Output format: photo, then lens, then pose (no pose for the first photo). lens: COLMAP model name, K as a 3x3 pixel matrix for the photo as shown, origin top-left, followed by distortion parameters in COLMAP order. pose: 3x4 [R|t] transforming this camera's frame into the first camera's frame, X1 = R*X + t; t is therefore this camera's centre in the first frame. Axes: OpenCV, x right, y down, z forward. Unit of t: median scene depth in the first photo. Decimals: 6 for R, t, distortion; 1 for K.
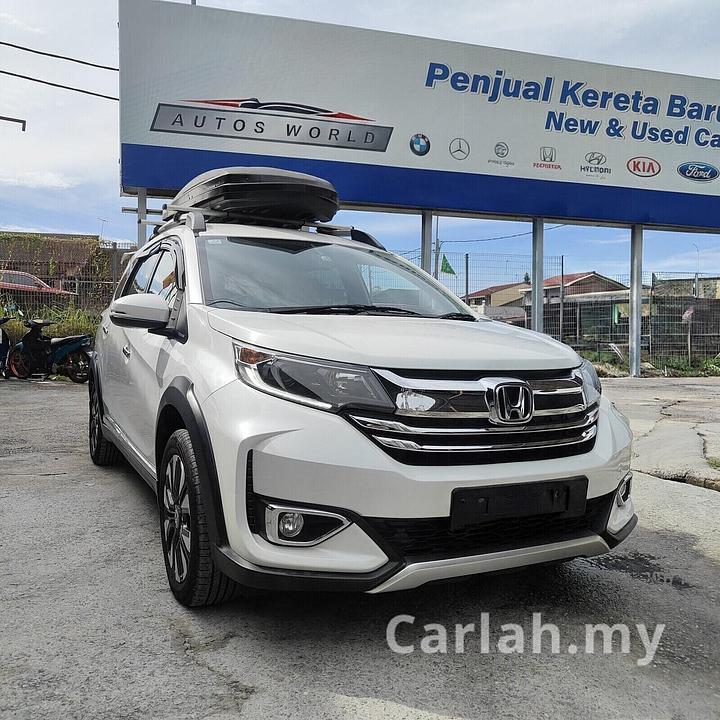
lens RADIAL K [[712.4, 0, 361.3], [0, 712.4, 361.3], [0, 0, 1]] dist [-0.021058, 0.000000]
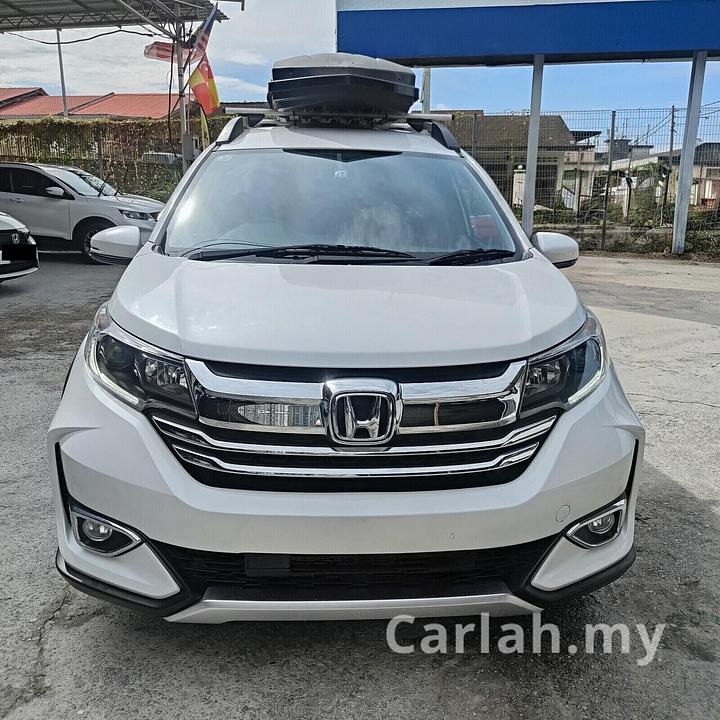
lens RADIAL K [[712.4, 0, 358.8], [0, 712.4, 357.8], [0, 0, 1]] dist [-0.021058, 0.000000]
pose [[0.909846, 0.086396, -0.405852, 0.515584], [-0.007744, 0.981449, 0.191565, -0.146442], [0.414874, -0.171152, 0.893637, 0.354611]]
